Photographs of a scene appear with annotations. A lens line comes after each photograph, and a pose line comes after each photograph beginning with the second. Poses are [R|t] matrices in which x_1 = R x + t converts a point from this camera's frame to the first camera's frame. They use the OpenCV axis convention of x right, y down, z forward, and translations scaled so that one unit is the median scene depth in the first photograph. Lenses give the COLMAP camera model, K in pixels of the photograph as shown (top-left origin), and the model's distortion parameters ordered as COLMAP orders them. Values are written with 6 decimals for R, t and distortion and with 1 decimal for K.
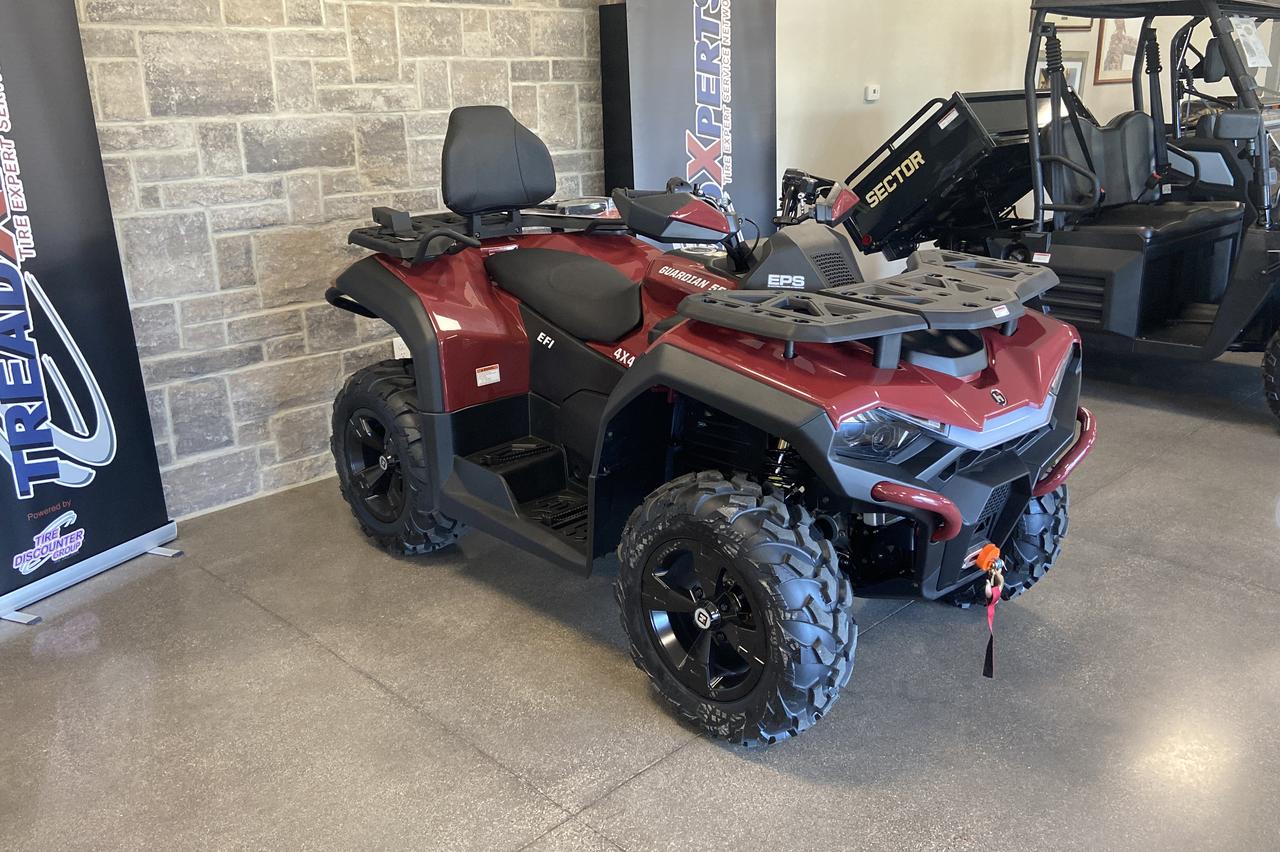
lens RADIAL K [[1084.4, 0, 642.3], [0, 1084.4, 400.0], [0, 0, 1]] dist [0.128110, -0.164035]
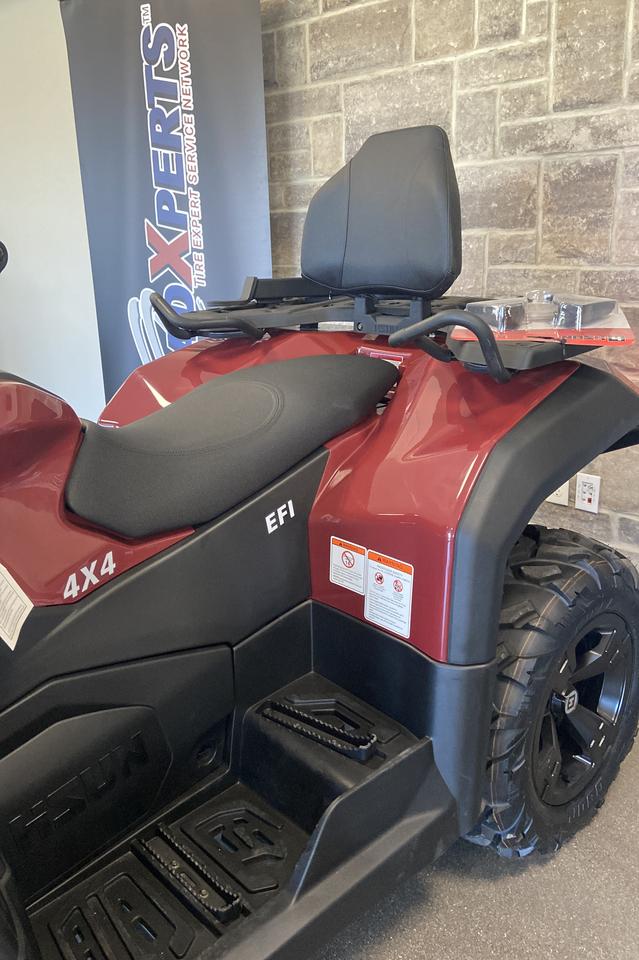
lens RADIAL K [[813.3, 0, 313.2], [0, 813.3, 465.8], [0, 0, 1]] dist [0.128110, -0.164035]
pose [[0.010984, 0.299541, -0.954020, 0.356985], [-0.255885, 0.923152, 0.286903, -0.205125], [0.966645, 0.240969, 0.086788, 0.926000]]
